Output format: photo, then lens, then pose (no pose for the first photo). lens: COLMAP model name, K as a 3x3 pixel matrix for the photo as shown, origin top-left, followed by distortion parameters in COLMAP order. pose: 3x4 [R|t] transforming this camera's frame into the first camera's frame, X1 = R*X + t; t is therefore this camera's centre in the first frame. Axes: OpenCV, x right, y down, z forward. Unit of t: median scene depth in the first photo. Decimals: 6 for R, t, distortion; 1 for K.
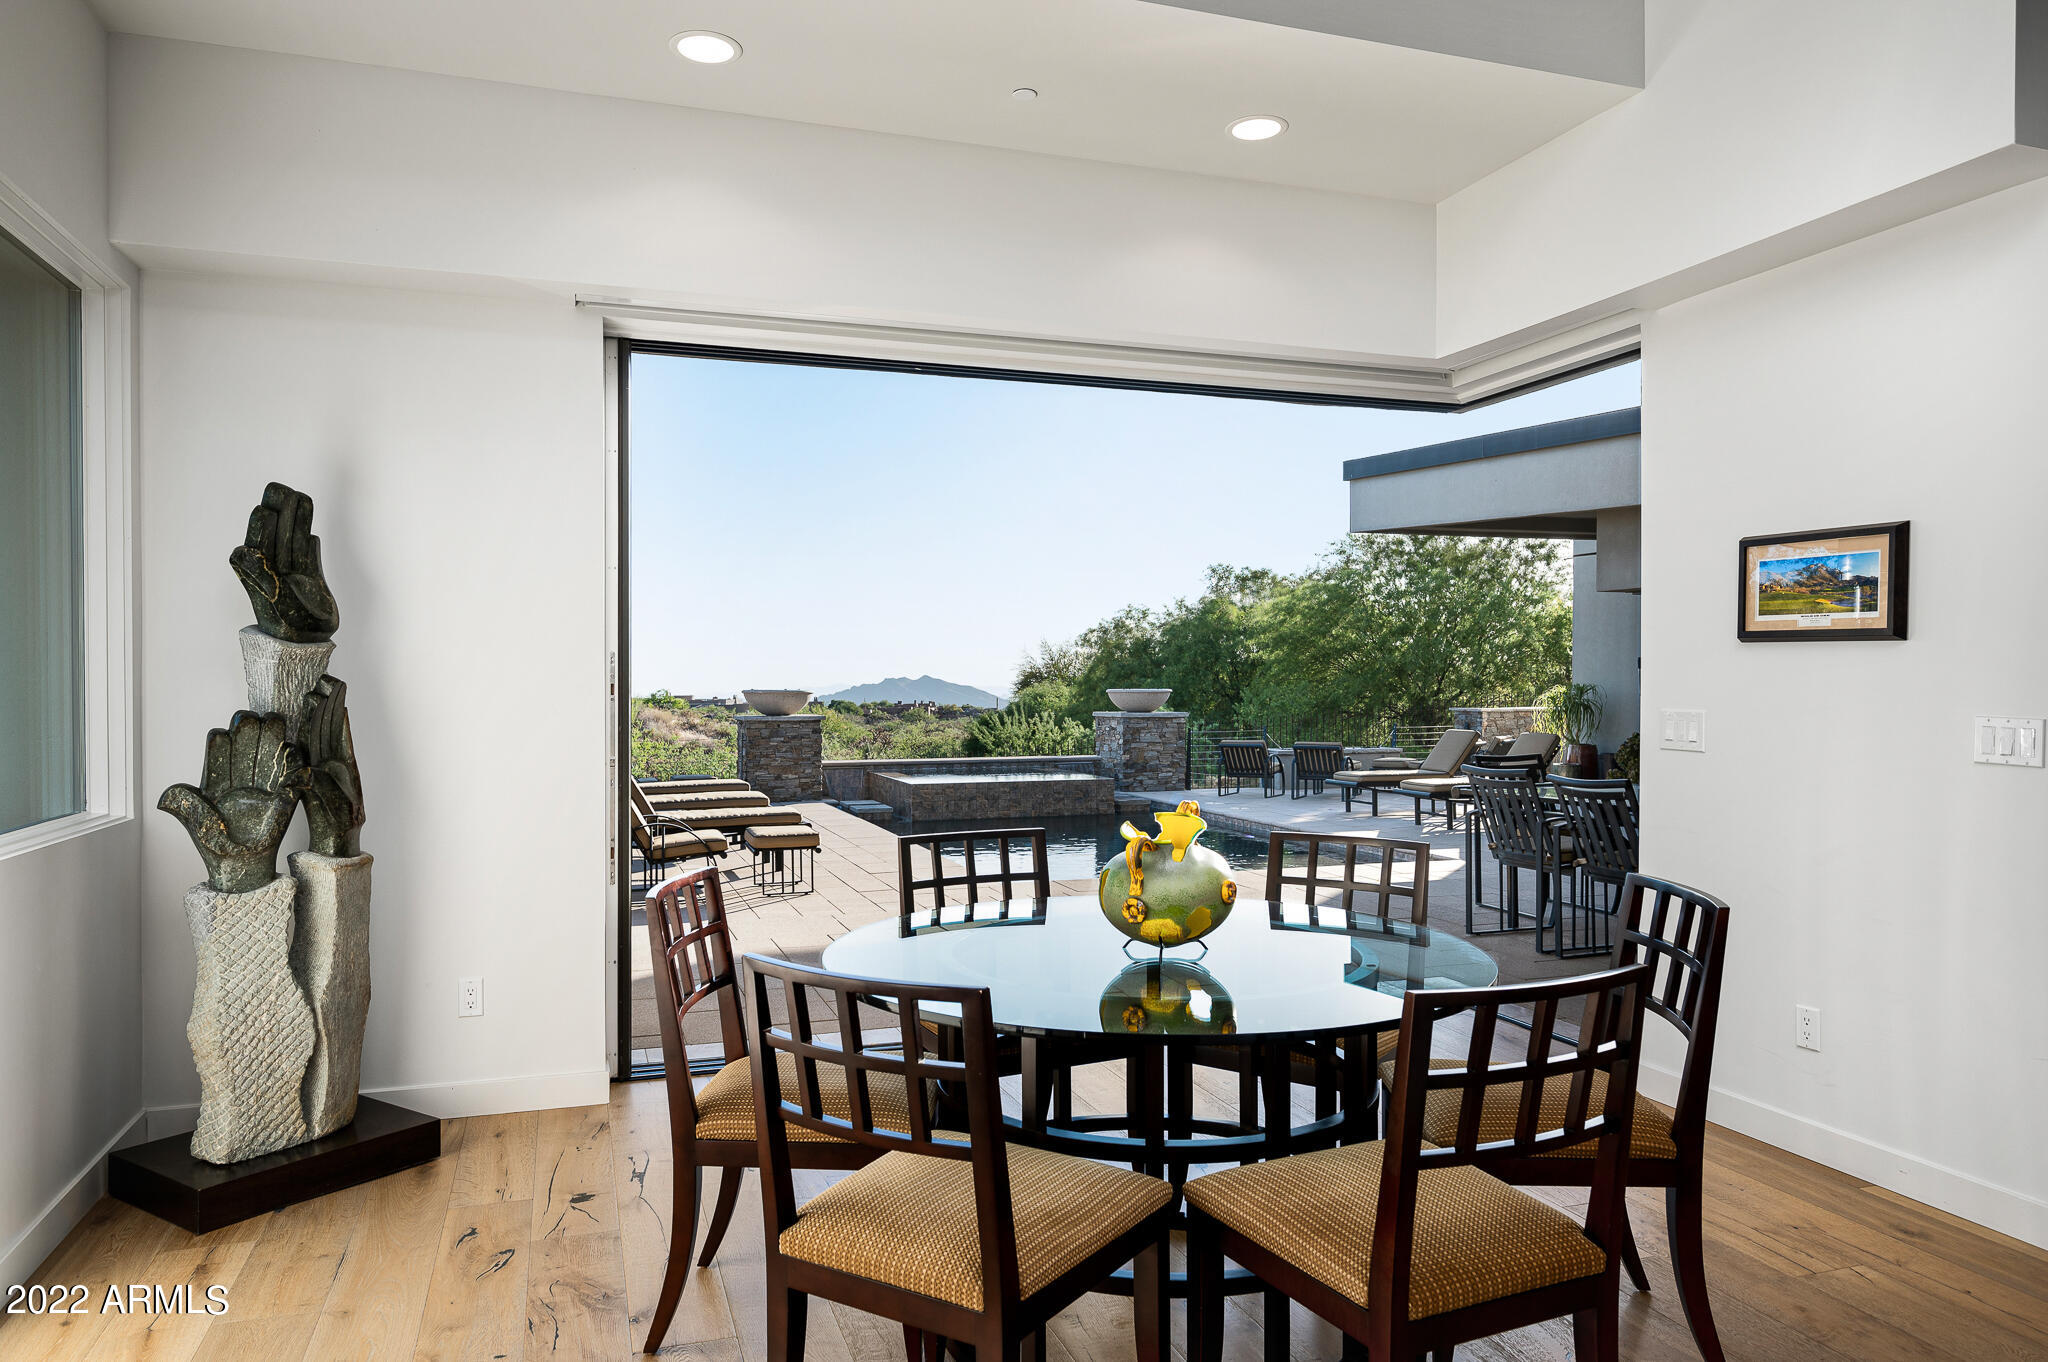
lens RADIAL K [[1332.6, 0, 1024.0], [0, 1332.6, 681.0], [0, 0, 1]] dist [0.000491, 0.000119]
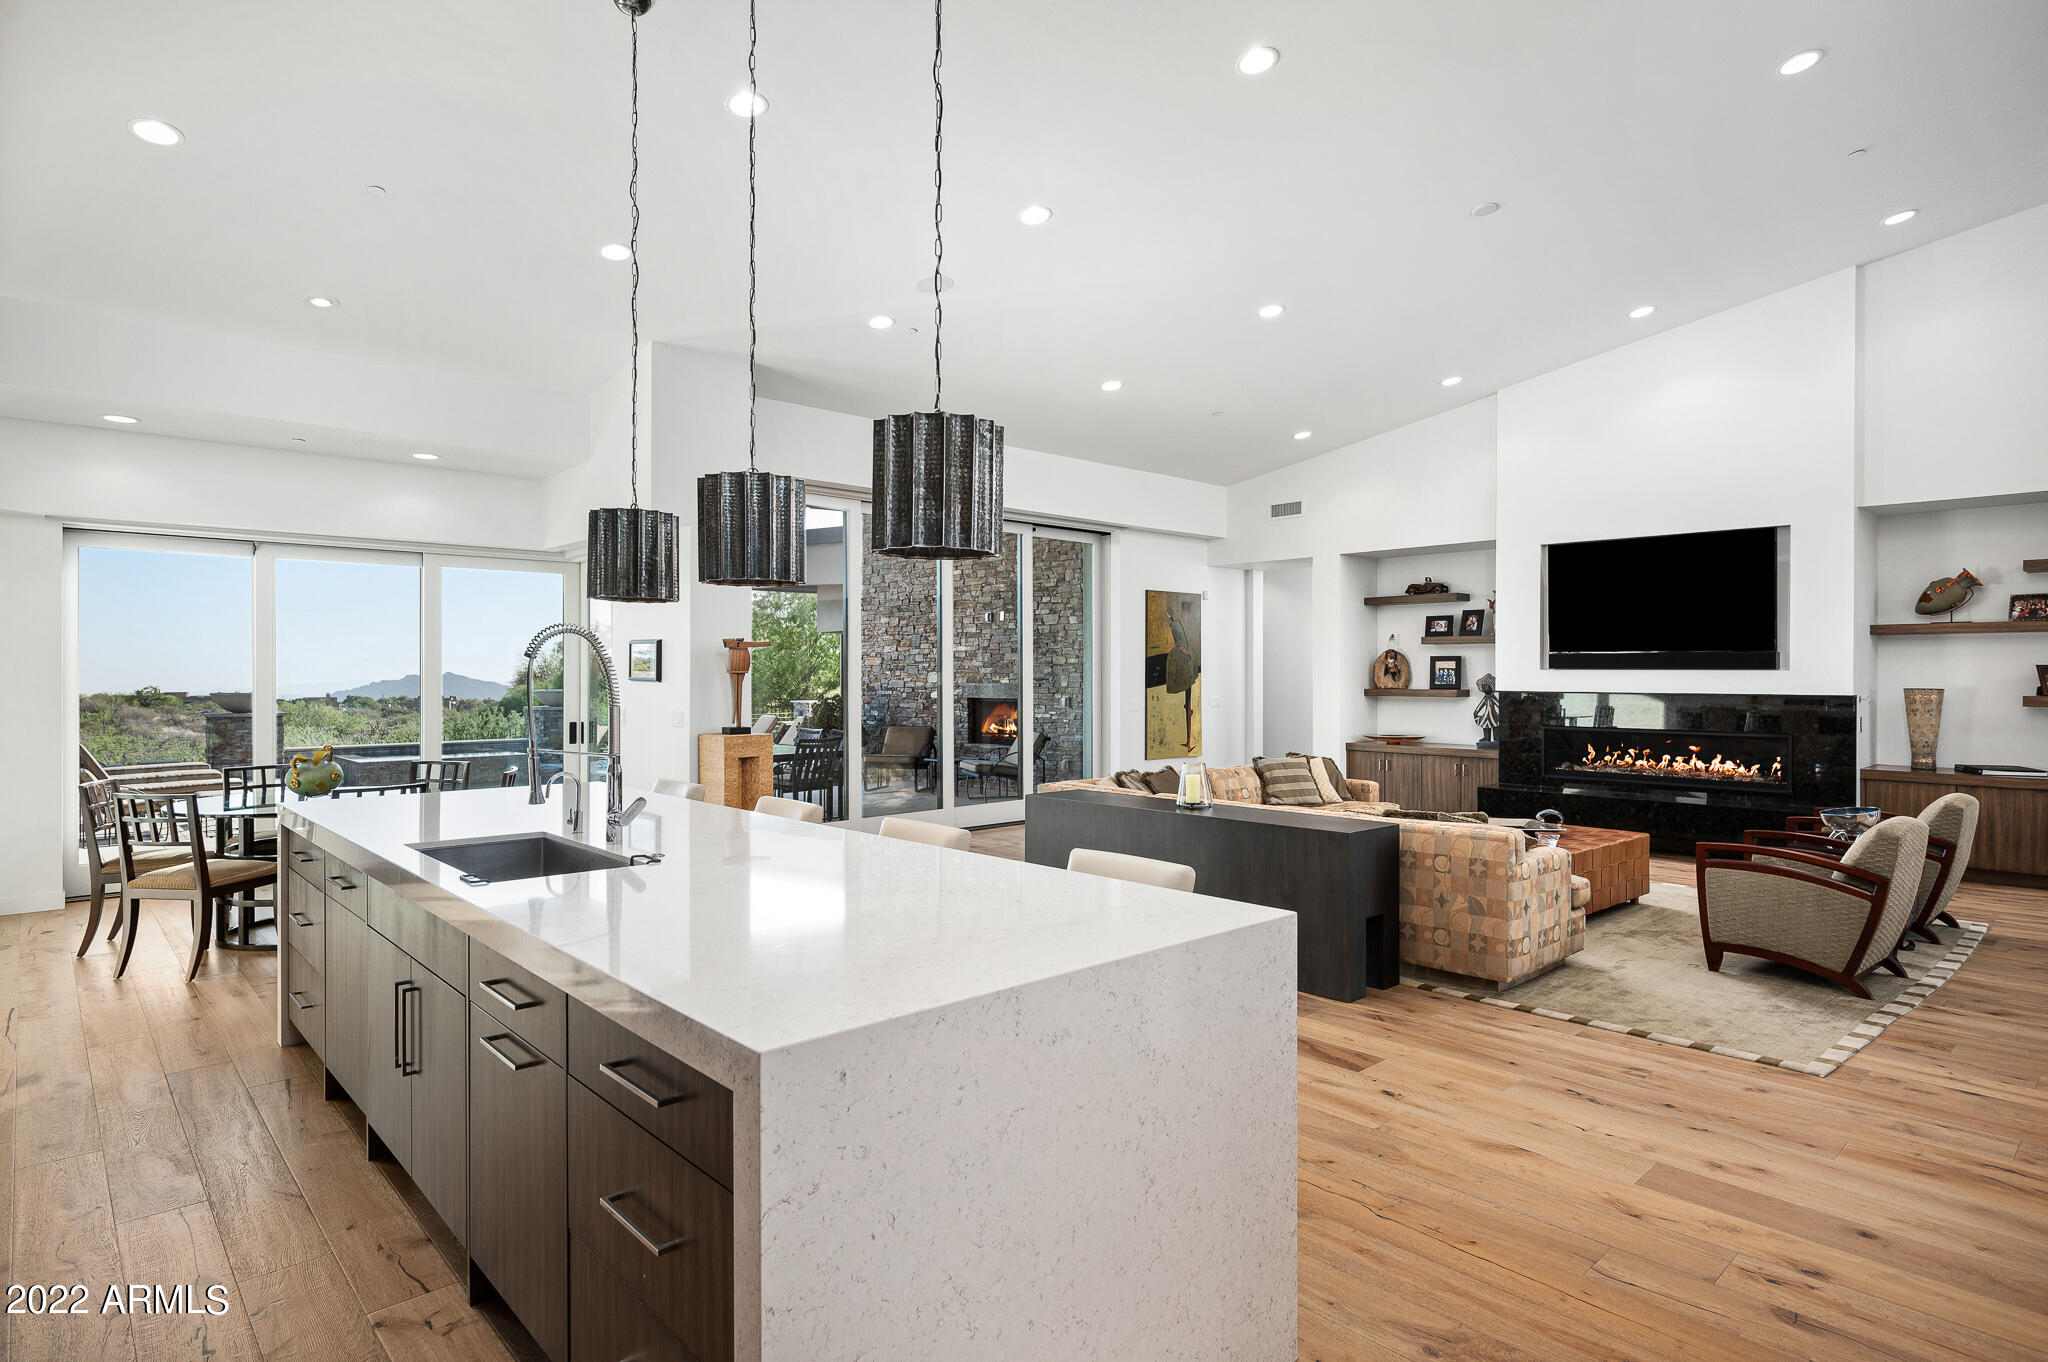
lens RADIAL K [[1085.0, 0, 1027.2], [0, 1085.0, 674.1], [0, 0, 1]] dist [0.002609, 0.000813]
pose [[0.916259, -0.000566, 0.400585, 0.090936], [0.001442, 0.999997, -0.001886, -0.008418], [-0.400583, 0.002306, 0.916257, -0.269014]]
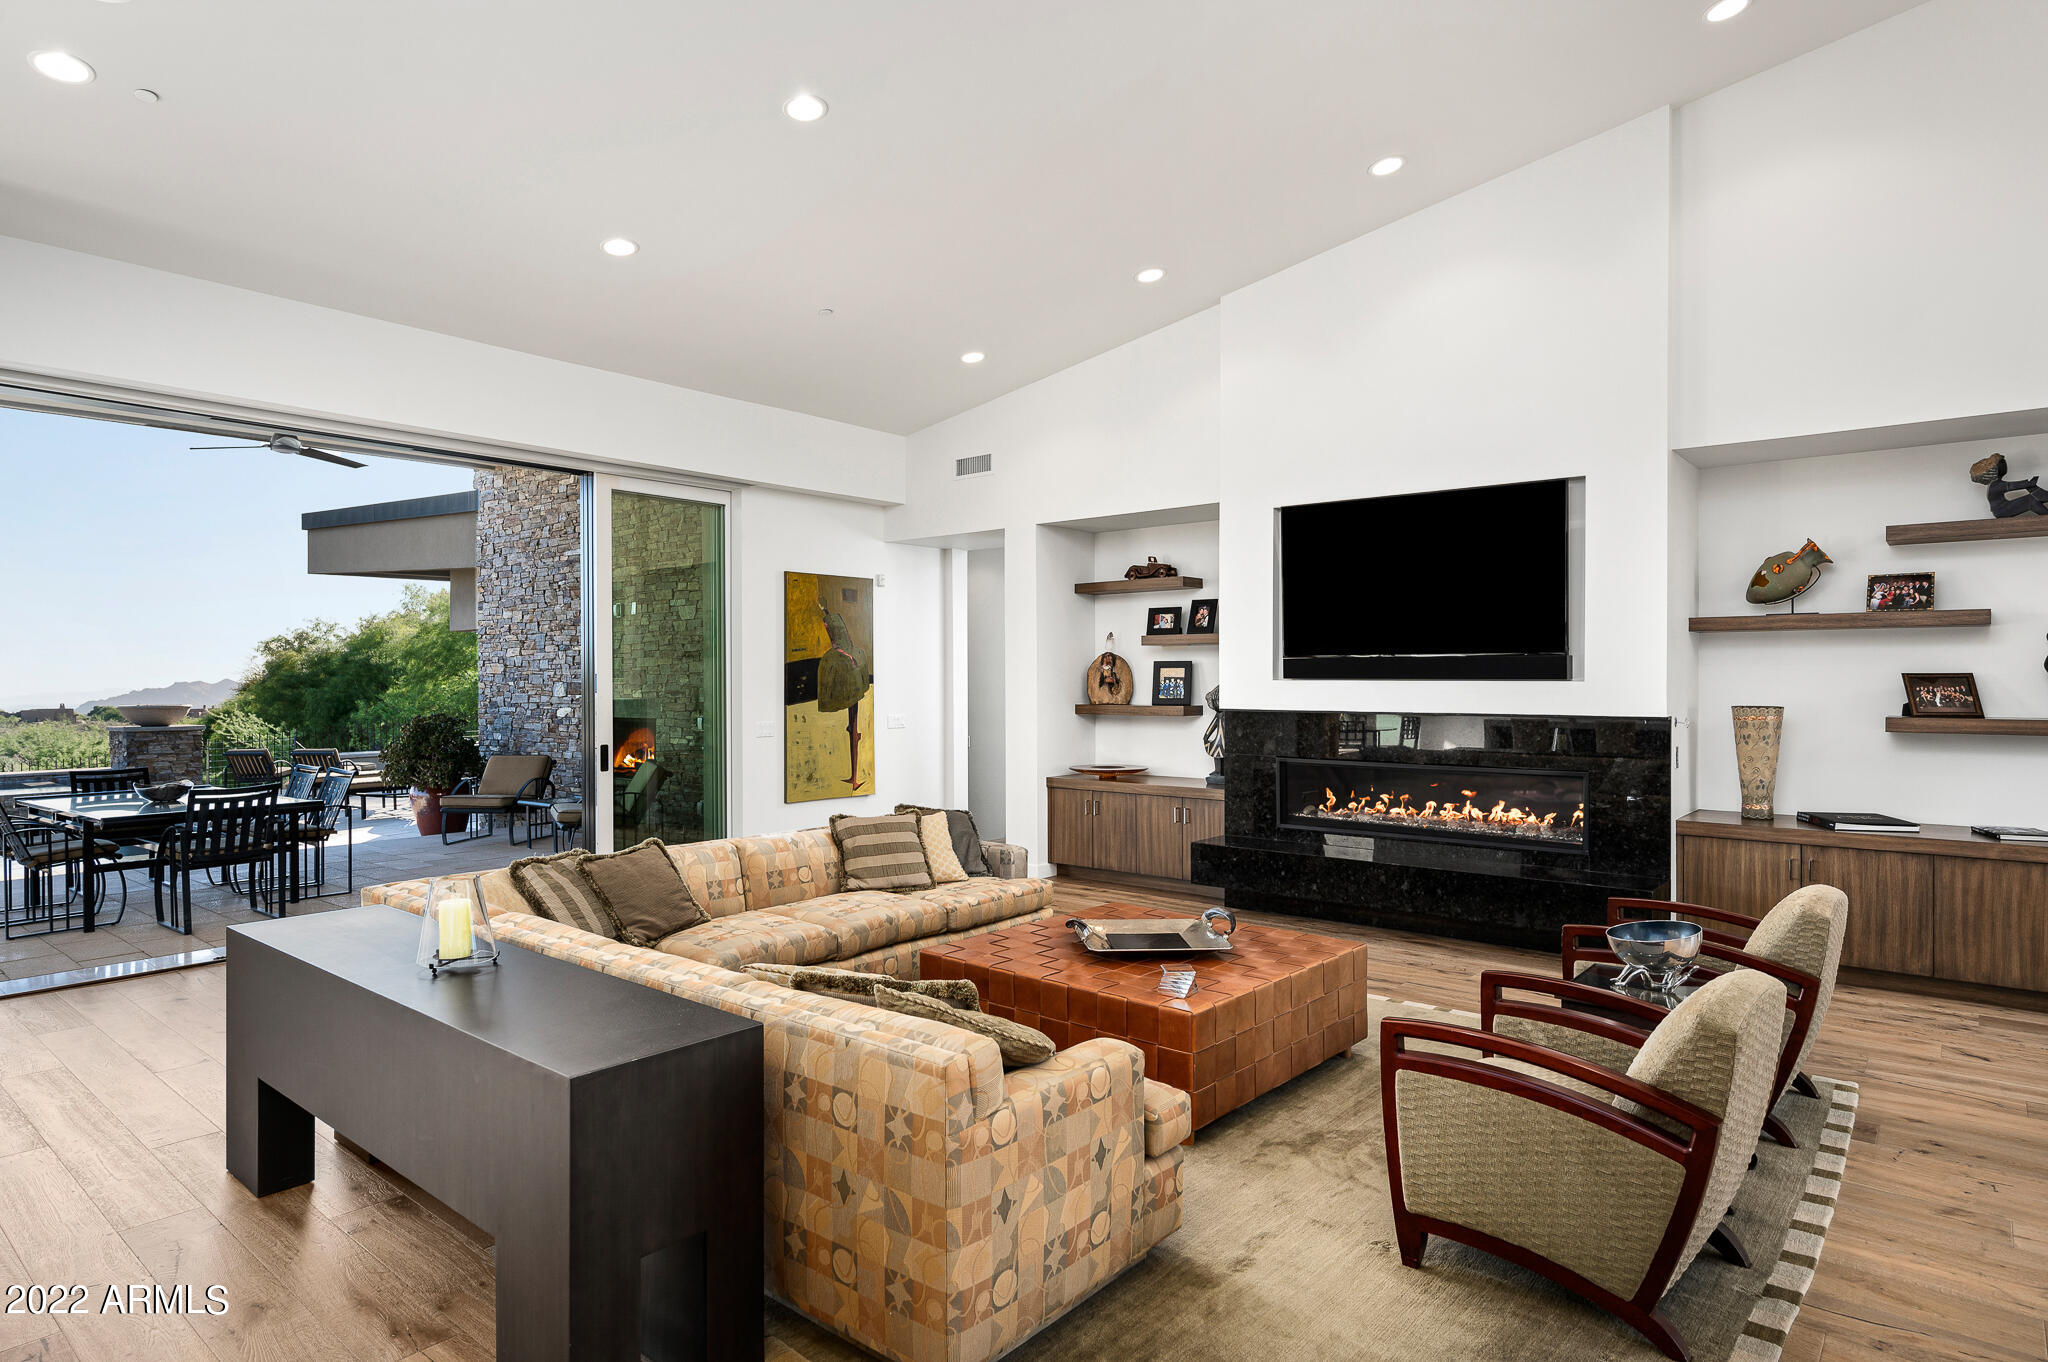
lens RADIAL K [[1131.9, 0, 1024.0], [0, 1131.9, 681.0], [0, 0, 1]] dist [0.002723, -0.000398]
pose [[0.858963, -0.004669, 0.512016, 0.260240], [0.005132, 0.999987, 0.000509, -0.011713], [-0.512011, 0.002190, 0.858976, -0.178271]]
